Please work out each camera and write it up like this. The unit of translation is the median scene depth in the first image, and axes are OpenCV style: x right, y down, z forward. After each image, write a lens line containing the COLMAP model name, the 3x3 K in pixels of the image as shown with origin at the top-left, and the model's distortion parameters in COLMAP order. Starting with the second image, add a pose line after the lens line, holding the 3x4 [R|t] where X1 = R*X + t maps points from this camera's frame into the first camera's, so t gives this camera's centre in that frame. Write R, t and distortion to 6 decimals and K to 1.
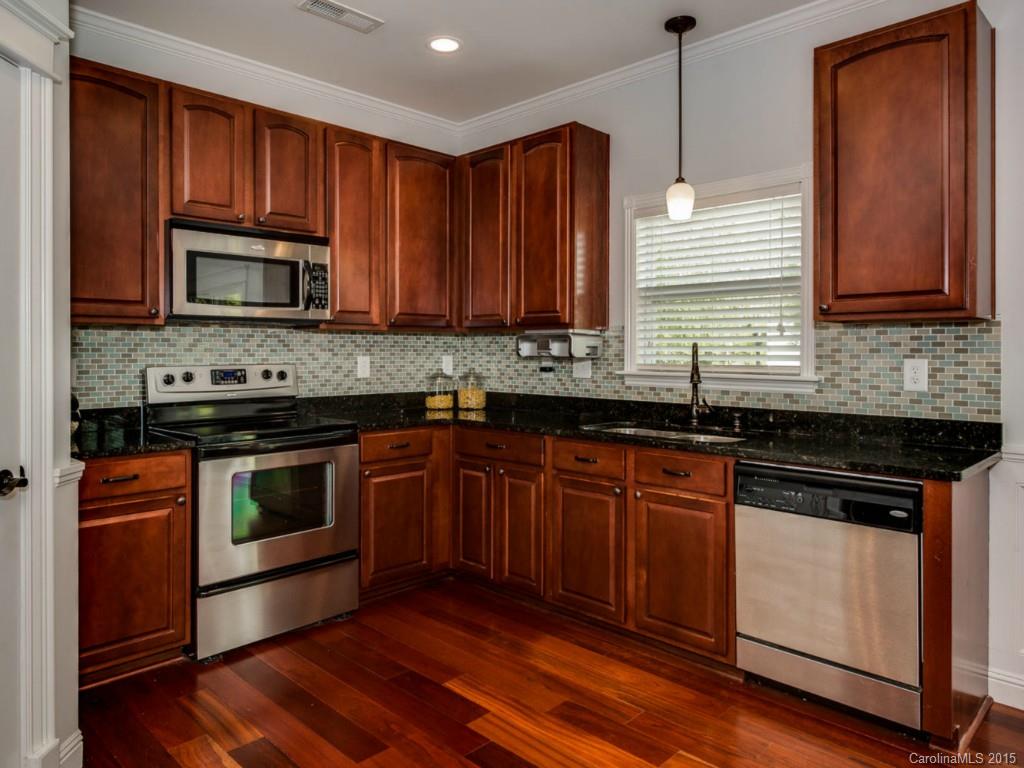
lens RADIAL K [[695.0, 0, 508.2], [0, 695.0, 352.8], [0, 0, 1]] dist [-0.004808, -0.001381]
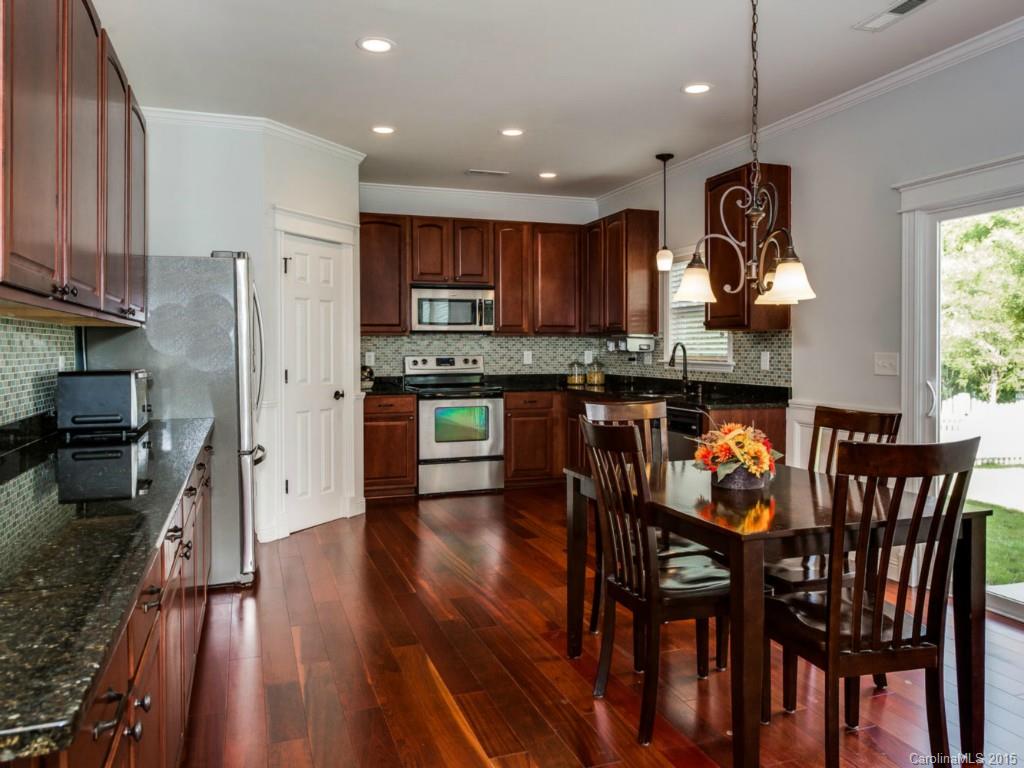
lens RADIAL K [[695.0, 0, 508.2], [0, 695.0, 352.8], [0, 0, 1]] dist [-0.004808, -0.001381]
pose [[0.905504, -0.000092, -0.424337, 0.564631], [0.002426, 0.999985, 0.004958, 0.001073], [0.424331, -0.005519, 0.905491, -0.647475]]
